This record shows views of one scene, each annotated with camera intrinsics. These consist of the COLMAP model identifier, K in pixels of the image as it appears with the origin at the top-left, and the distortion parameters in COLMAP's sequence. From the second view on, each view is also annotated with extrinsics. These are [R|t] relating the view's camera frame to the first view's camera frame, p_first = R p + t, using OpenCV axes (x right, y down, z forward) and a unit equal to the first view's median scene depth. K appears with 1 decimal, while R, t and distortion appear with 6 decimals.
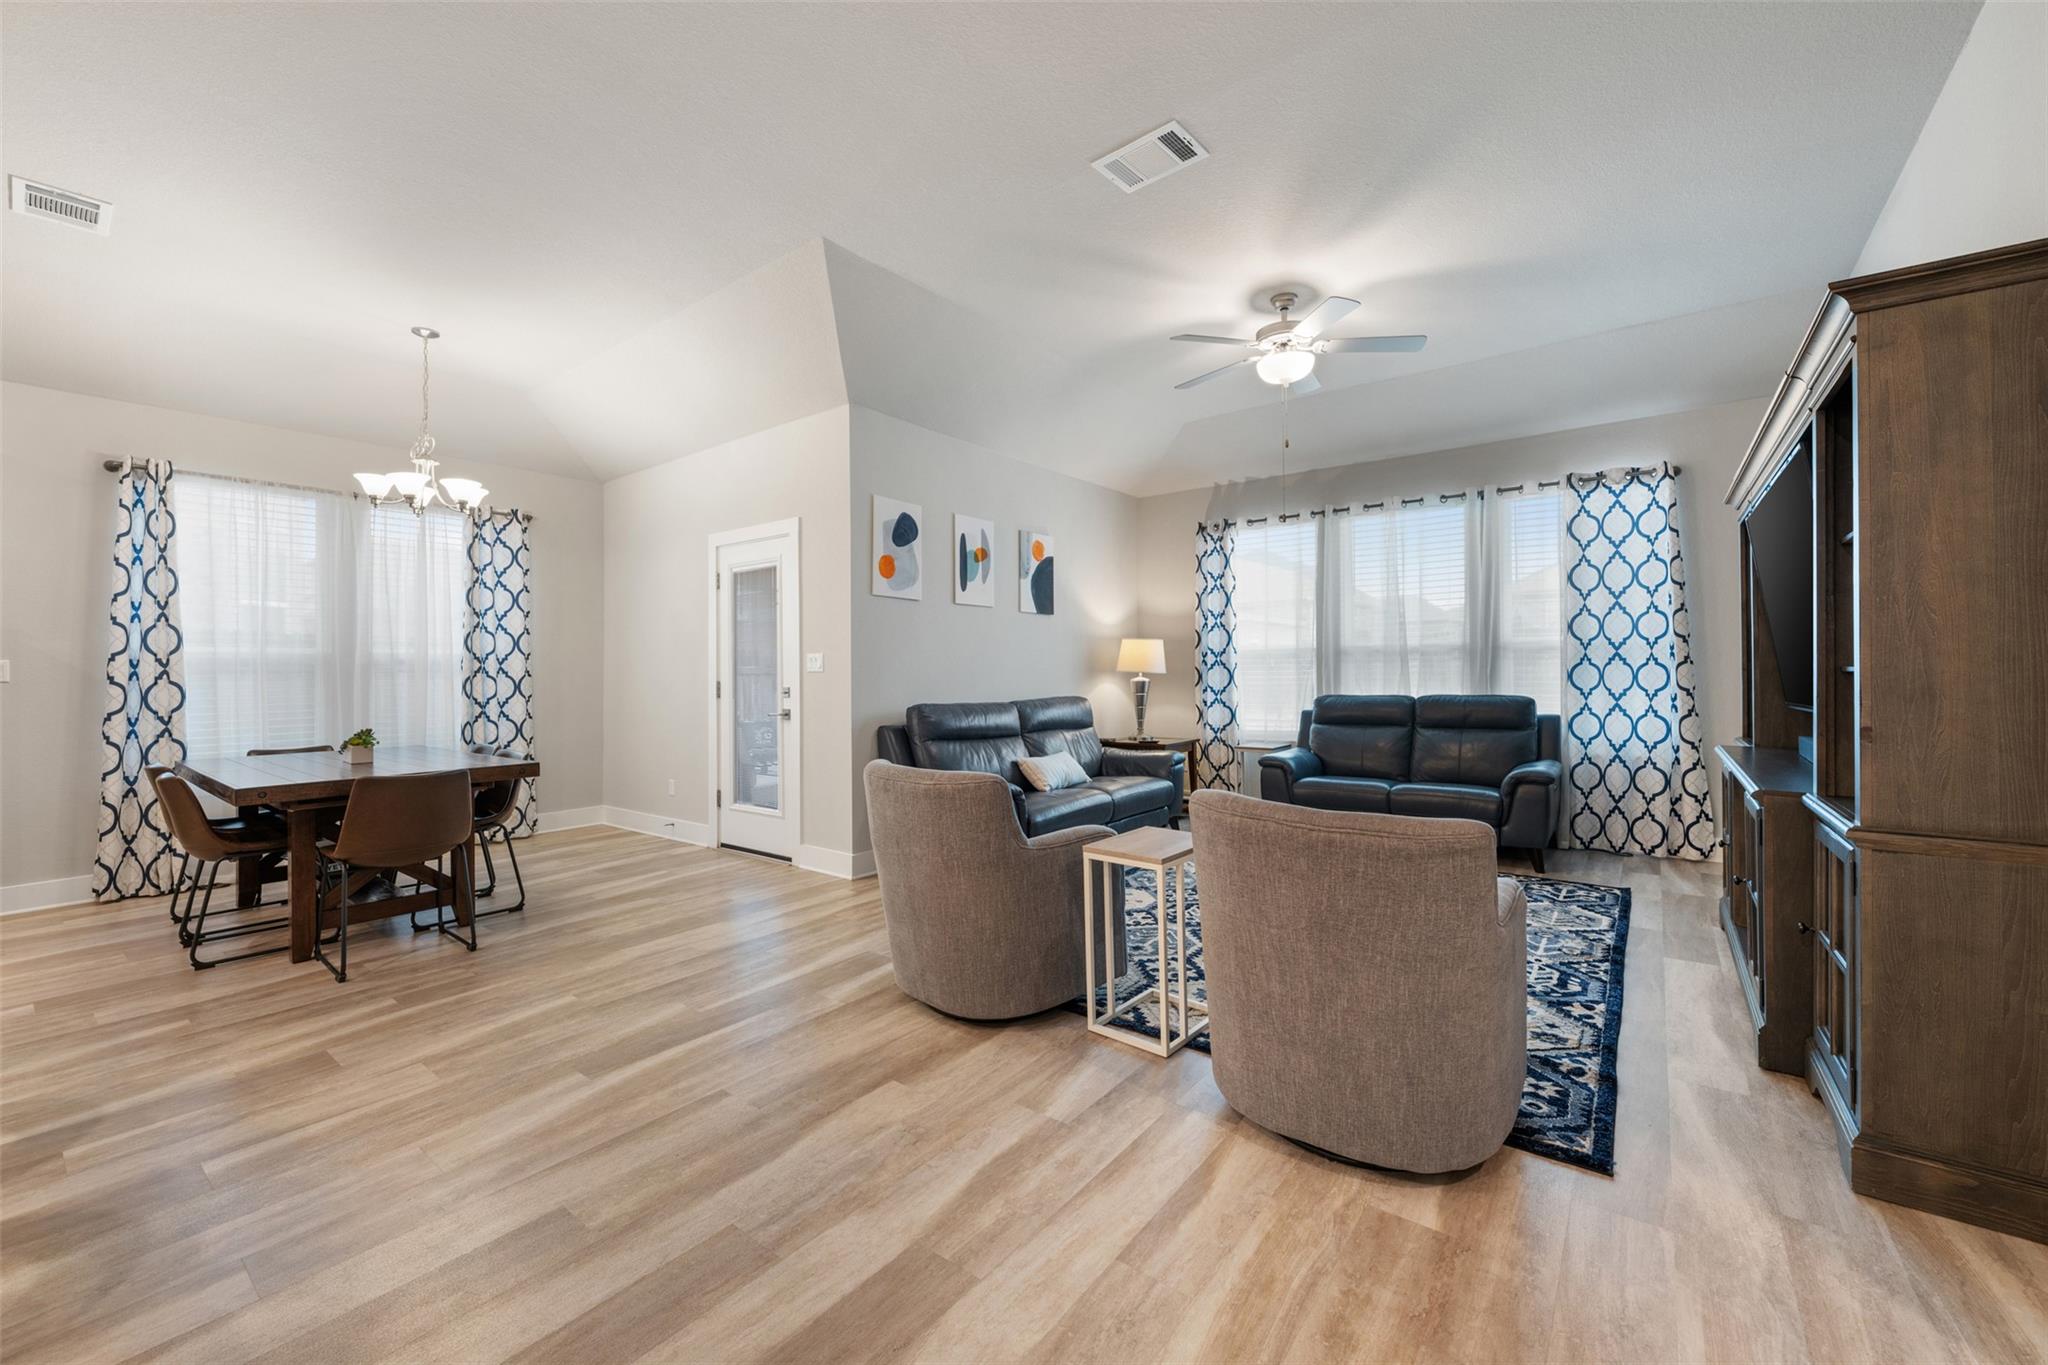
lens RADIAL K [[811.0, 0, 1021.6], [0, 811.0, 663.1], [0, 0, 1]] dist [-0.002301, 0.000526]
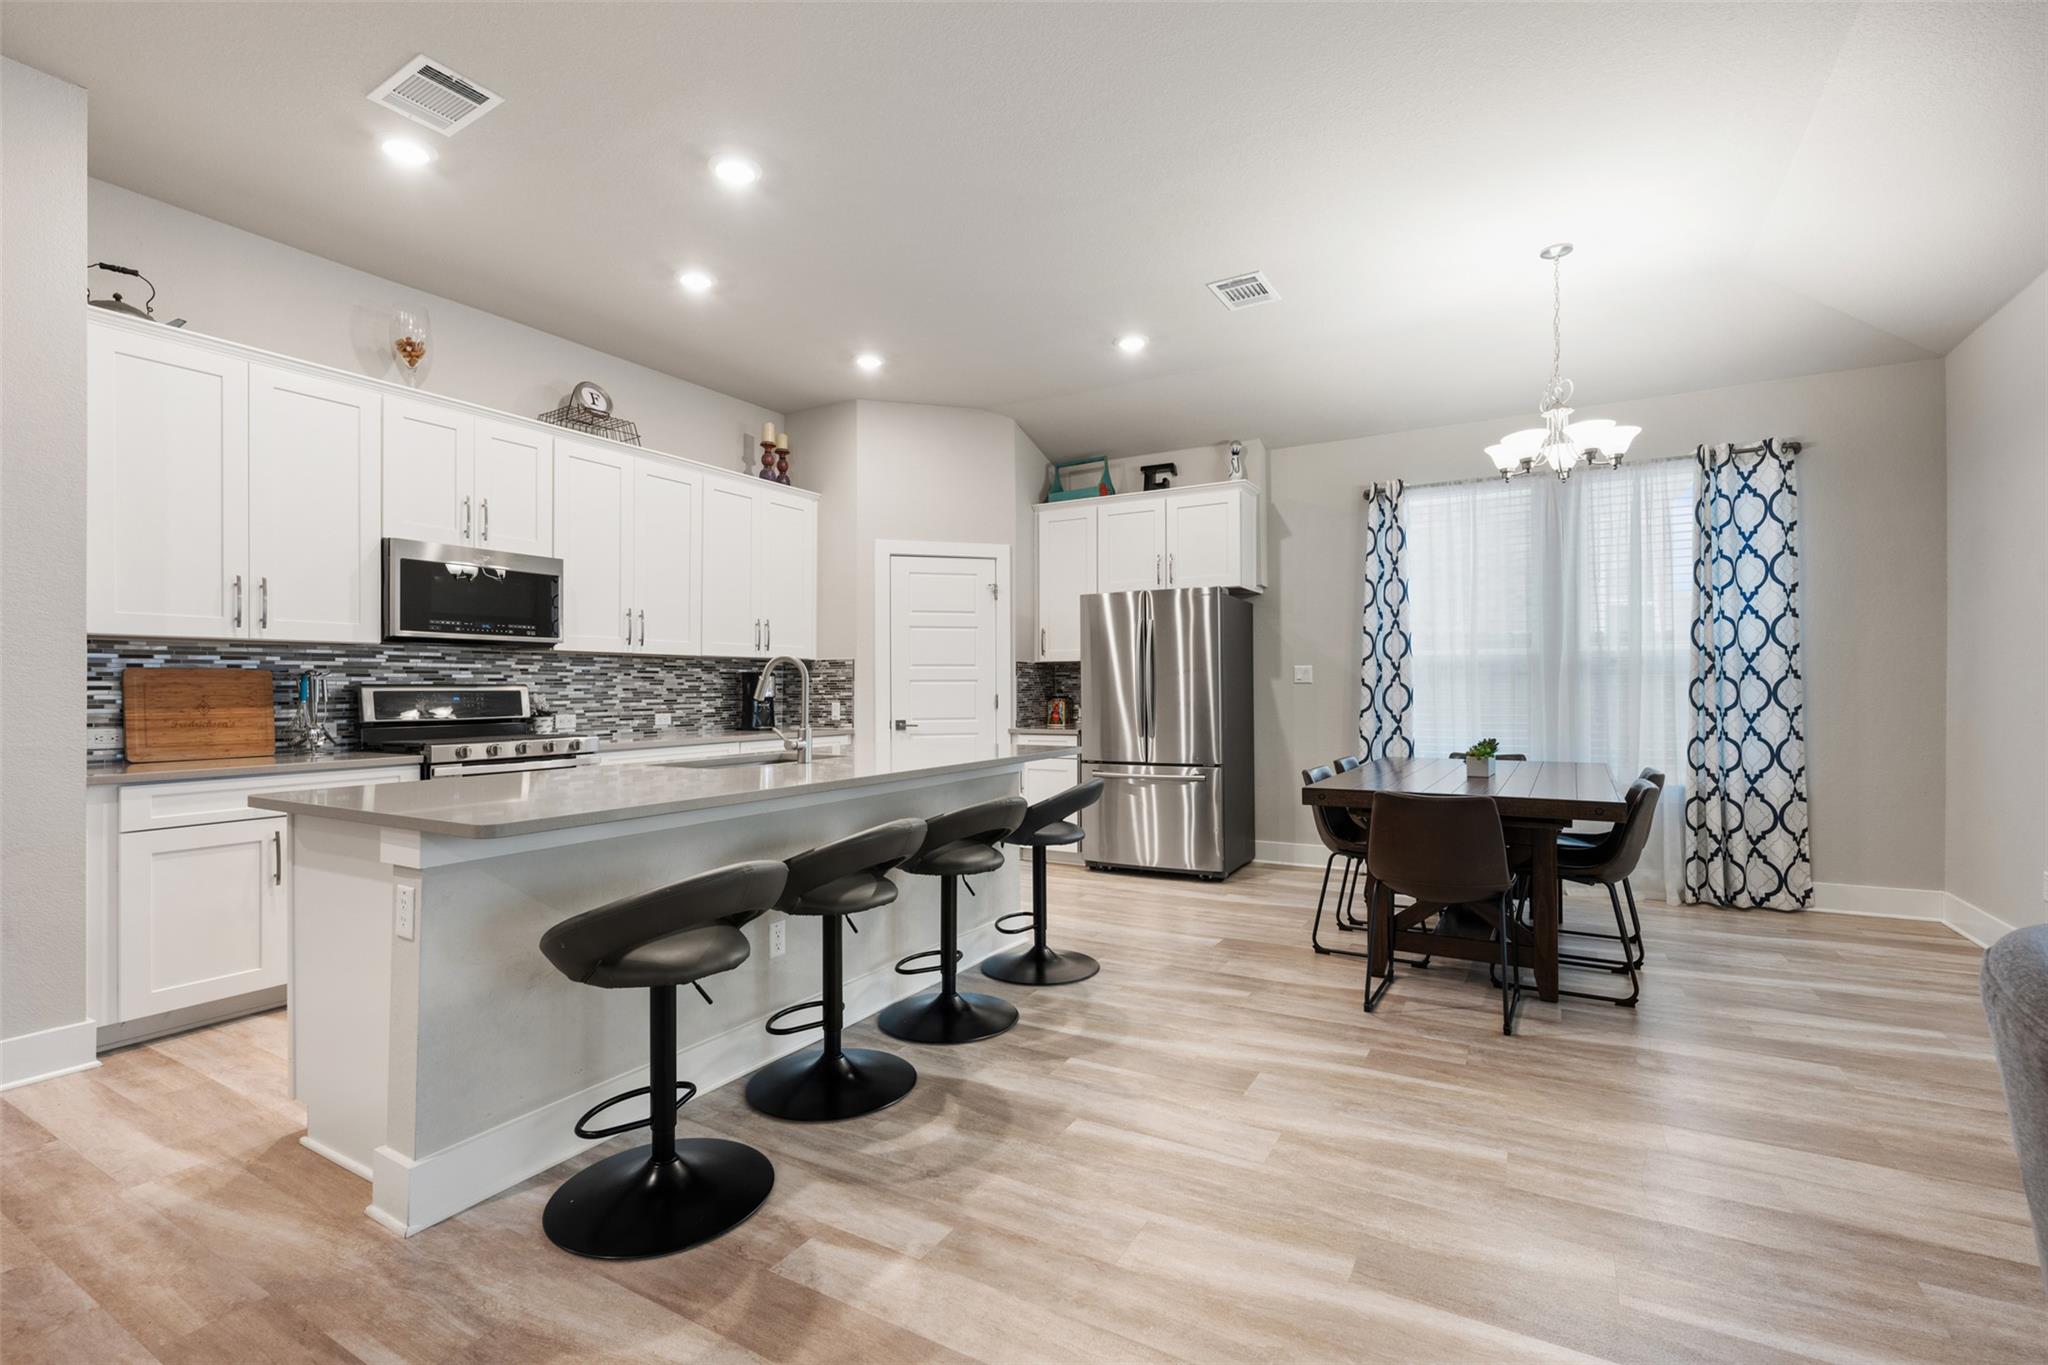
lens RADIAL K [[908.0, 0, 1023.8], [0, 908.0, 688.7], [0, 0, 1]] dist [-0.001318, 0.001184]
pose [[0.132600, 0.009652, -0.991123, 0.079805], [0.018386, 0.999757, 0.012196, 0.005055], [0.990999, -0.019840, 0.132391, 0.303303]]
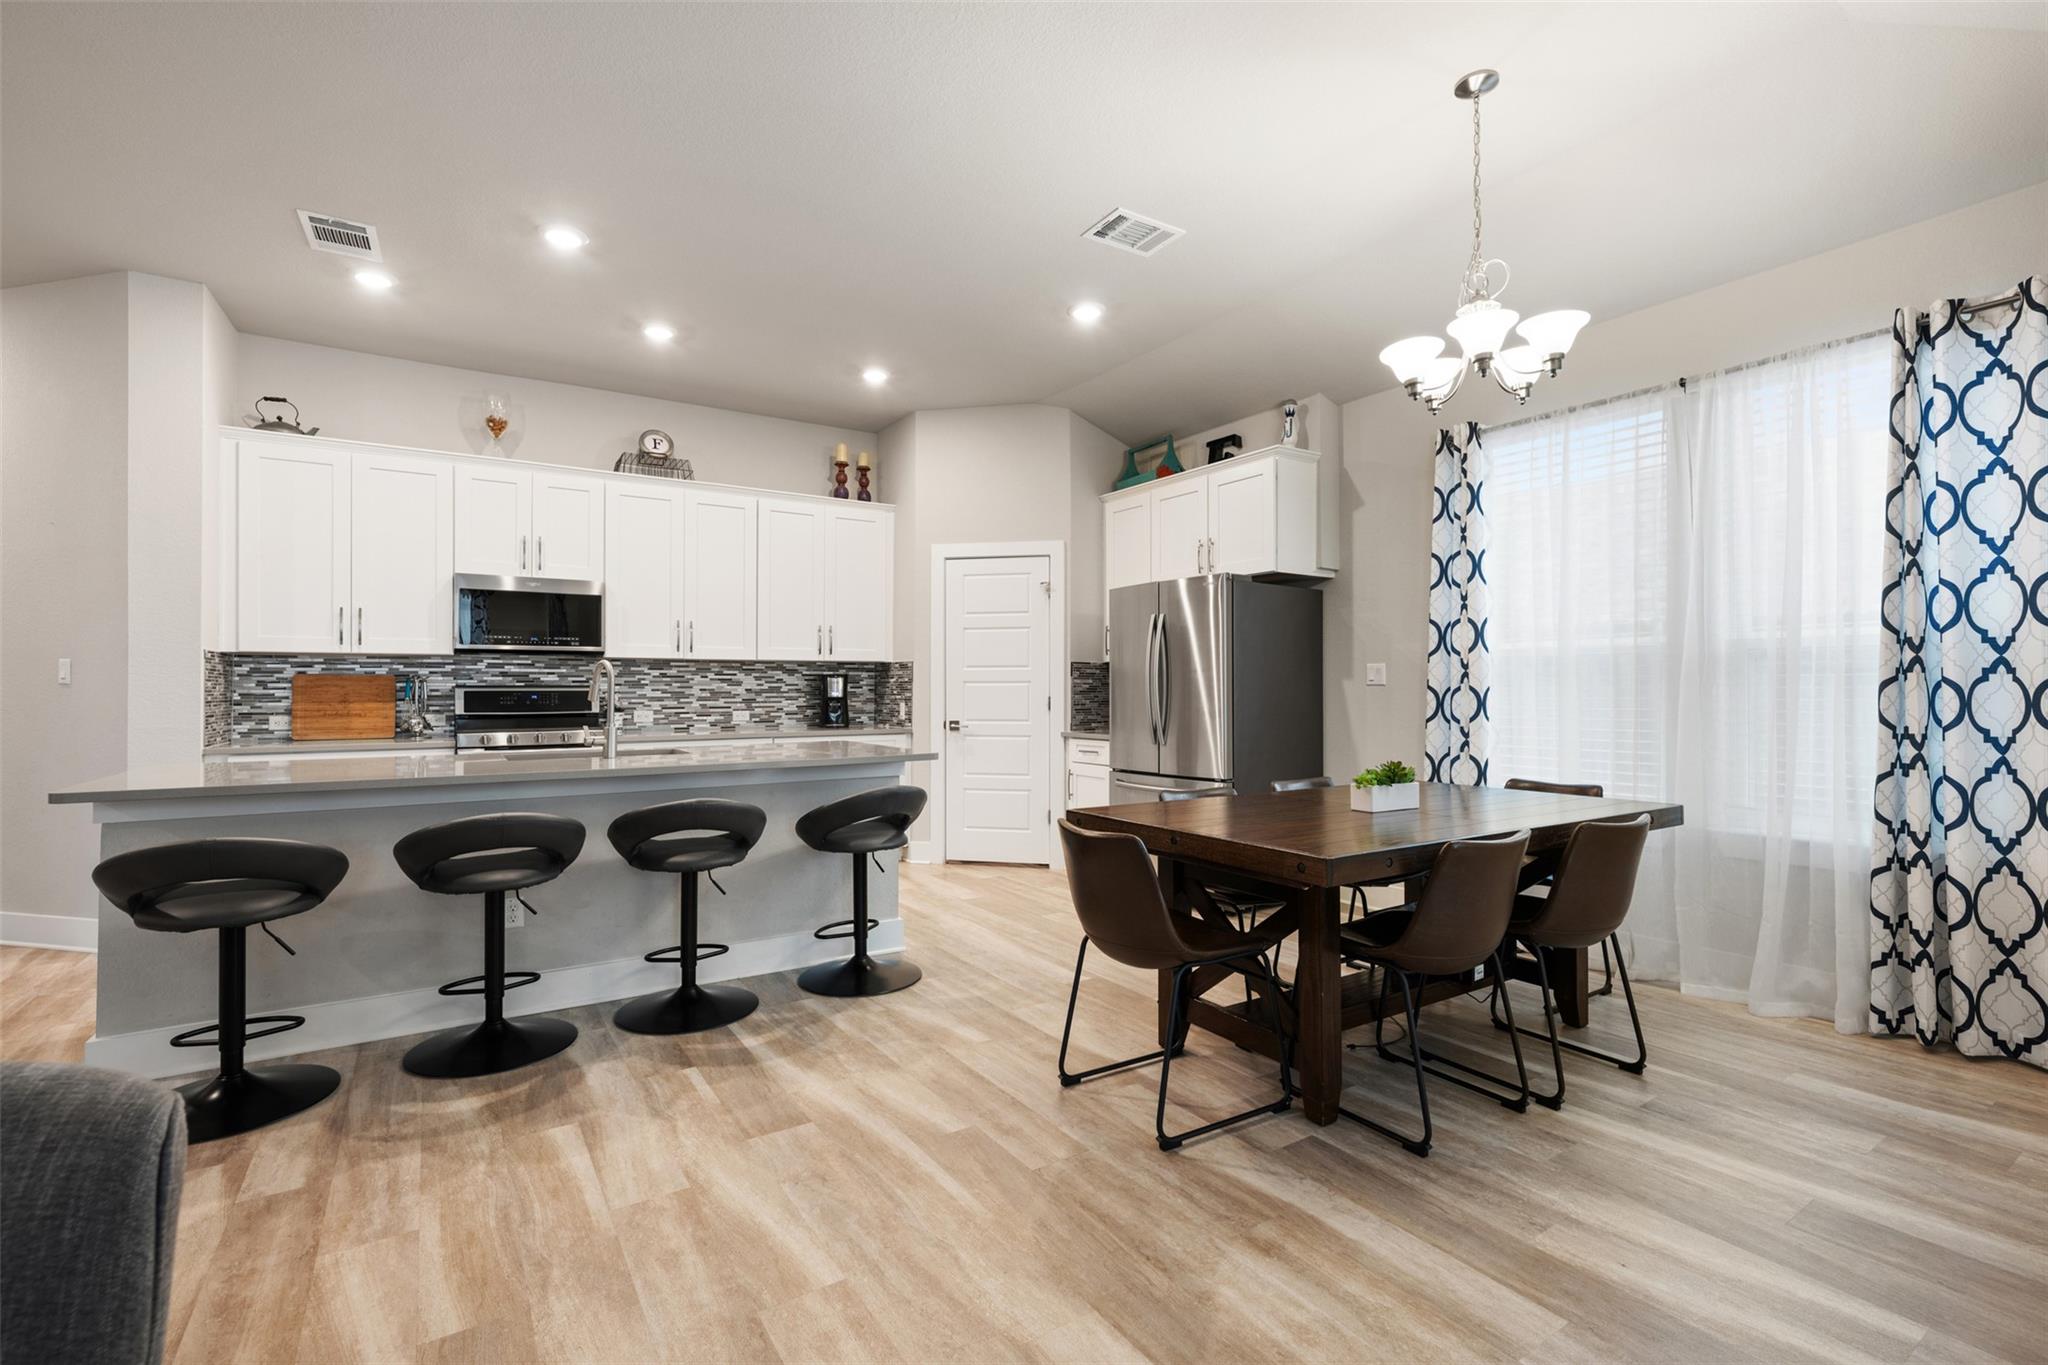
lens RADIAL K [[908.0, 0, 1026.5], [0, 908.0, 677.8], [0, 0, 1]] dist [-0.001318, 0.001184]
pose [[-0.325979, -0.001149, -0.945376, -0.015128], [0.019066, 0.999788, -0.007789, 0.011777], [0.945185, -0.020563, -0.325888, 0.784250]]
